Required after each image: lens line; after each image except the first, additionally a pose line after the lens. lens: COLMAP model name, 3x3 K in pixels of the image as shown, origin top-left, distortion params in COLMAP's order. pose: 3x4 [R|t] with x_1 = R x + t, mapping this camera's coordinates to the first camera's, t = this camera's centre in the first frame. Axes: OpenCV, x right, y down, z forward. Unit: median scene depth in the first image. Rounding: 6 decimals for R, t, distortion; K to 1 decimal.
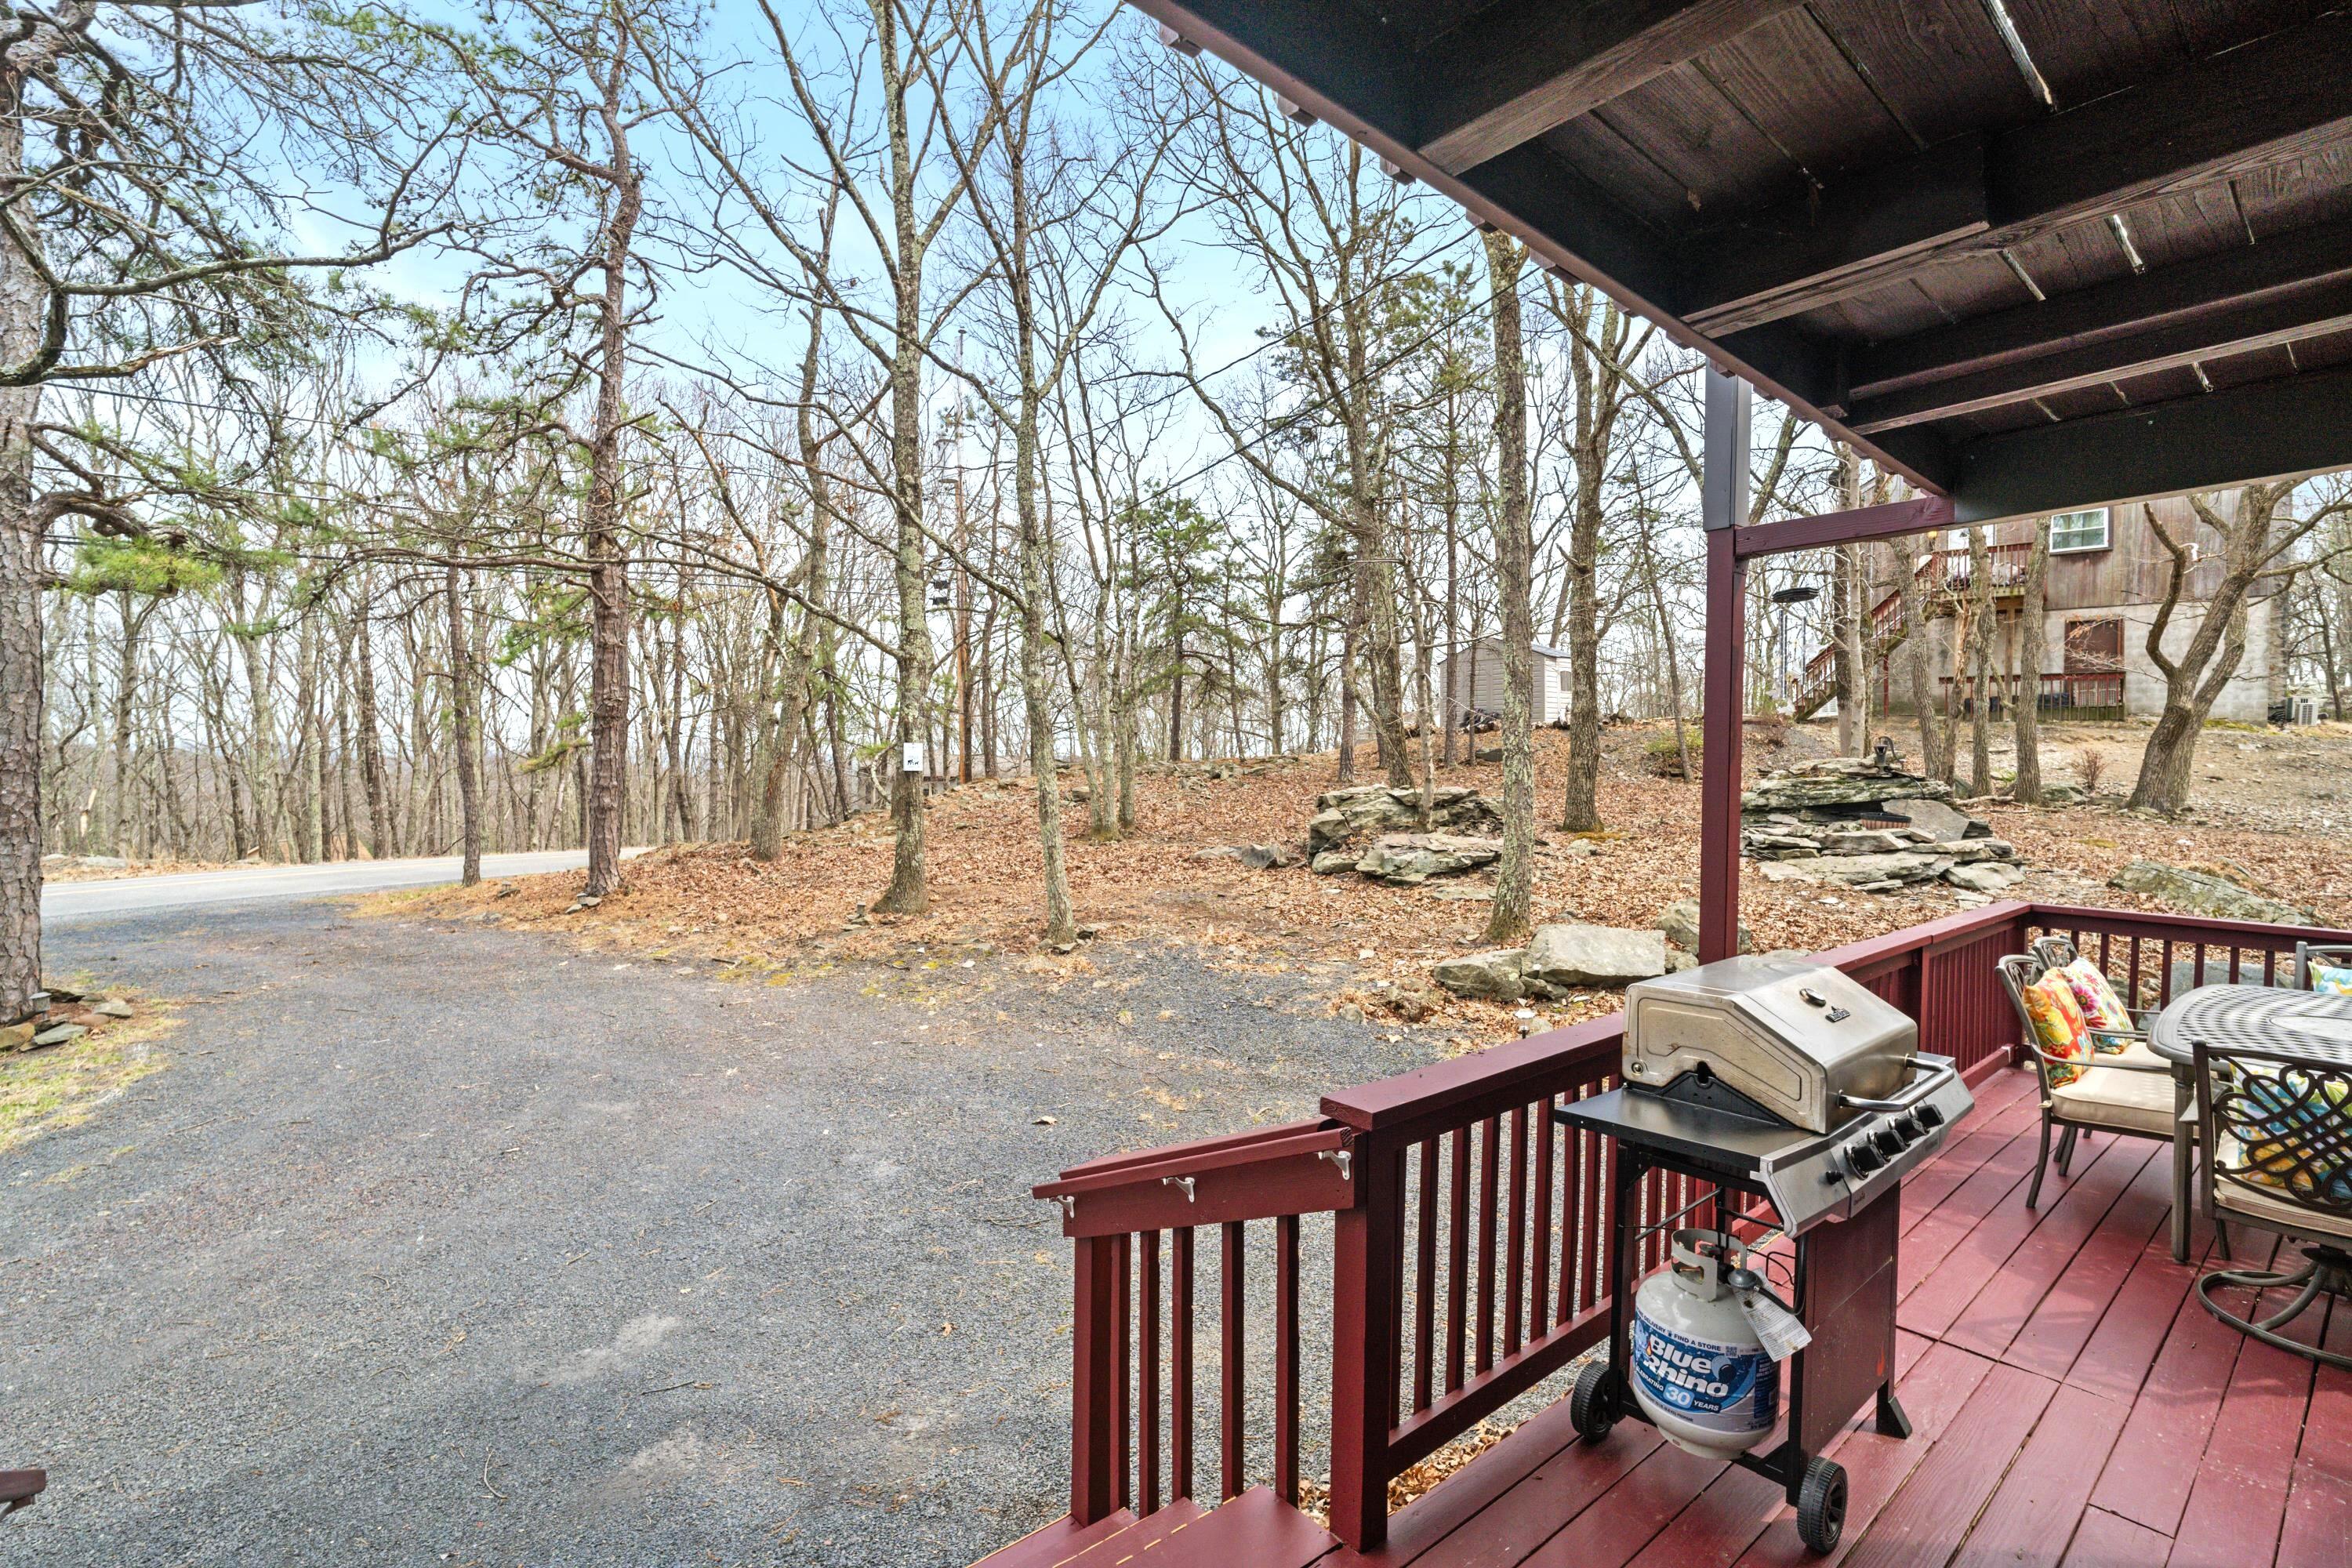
lens RADIAL K [[1092.9, 0, 1170.9], [0, 1092.9, 788.1], [0, 0, 1]] dist [0.003490, 0.000766]
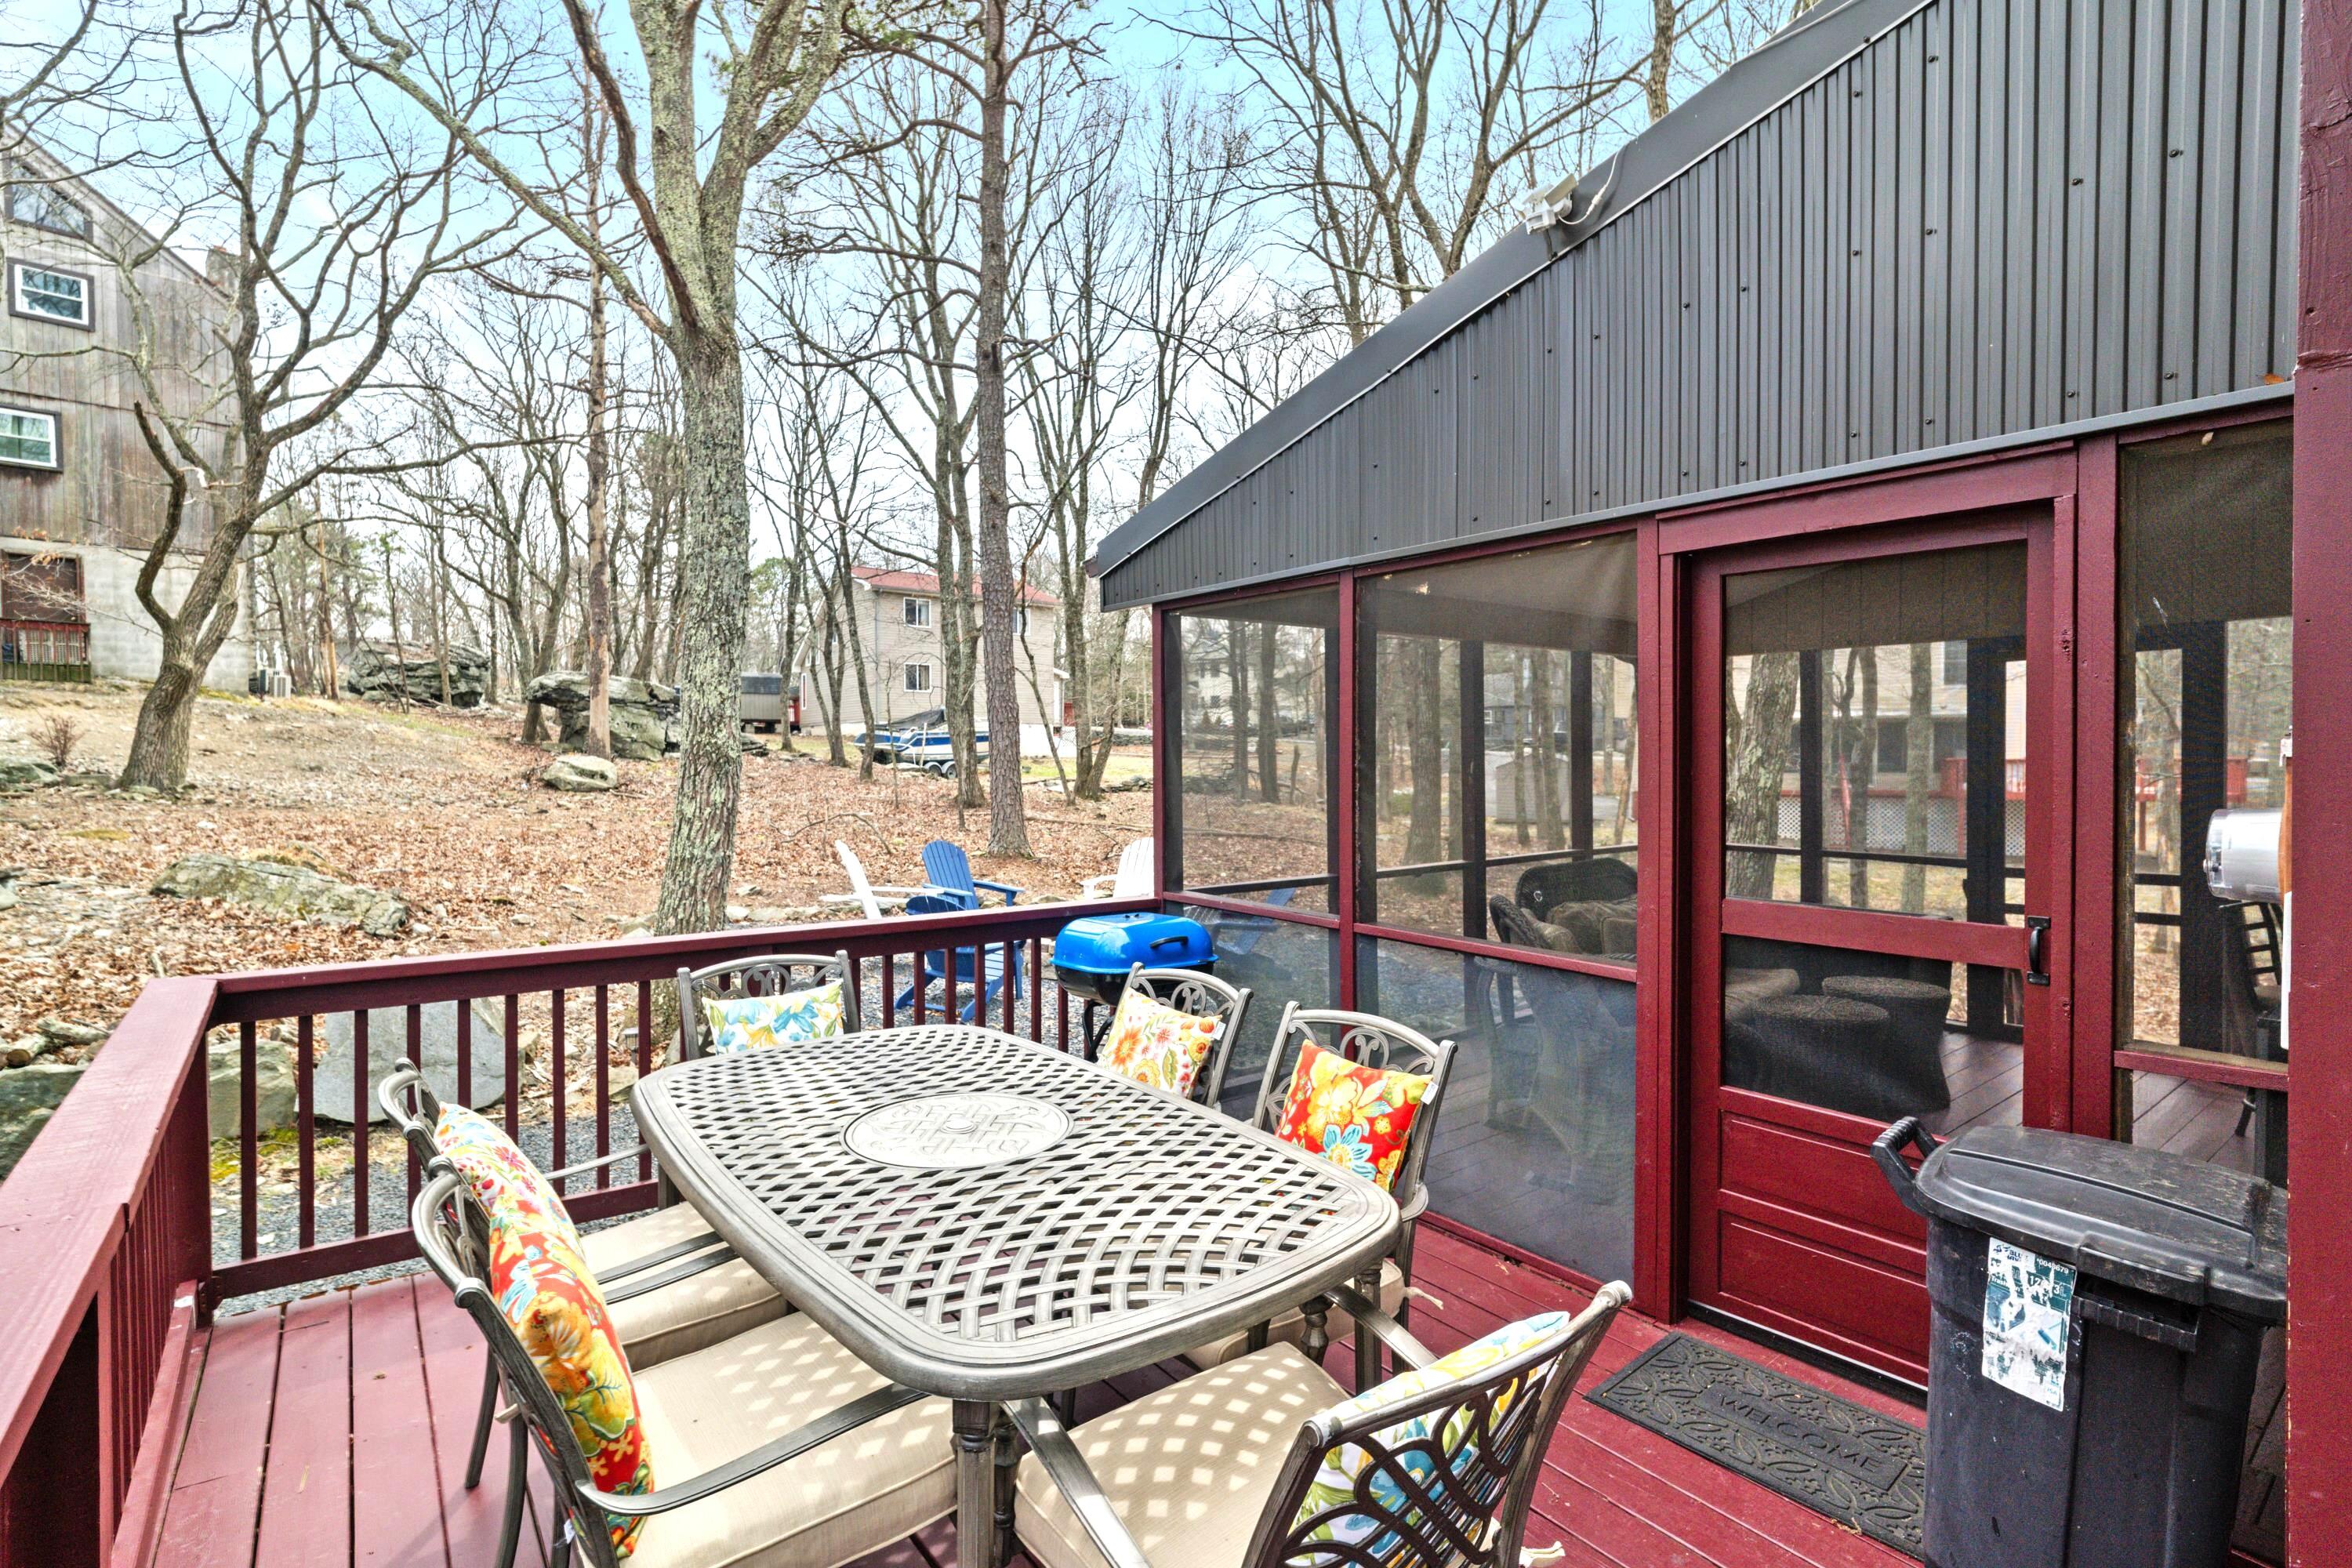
lens RADIAL K [[1092.9, 0, 1169.8], [0, 1092.9, 778.9], [0, 0, 1]] dist [0.003490, 0.000766]
pose [[0.052303, -0.031927, 0.998121, 0.107251], [0.022851, 0.999265, 0.030766, 0.004139], [-0.998370, 0.021199, 0.052994, 0.183803]]
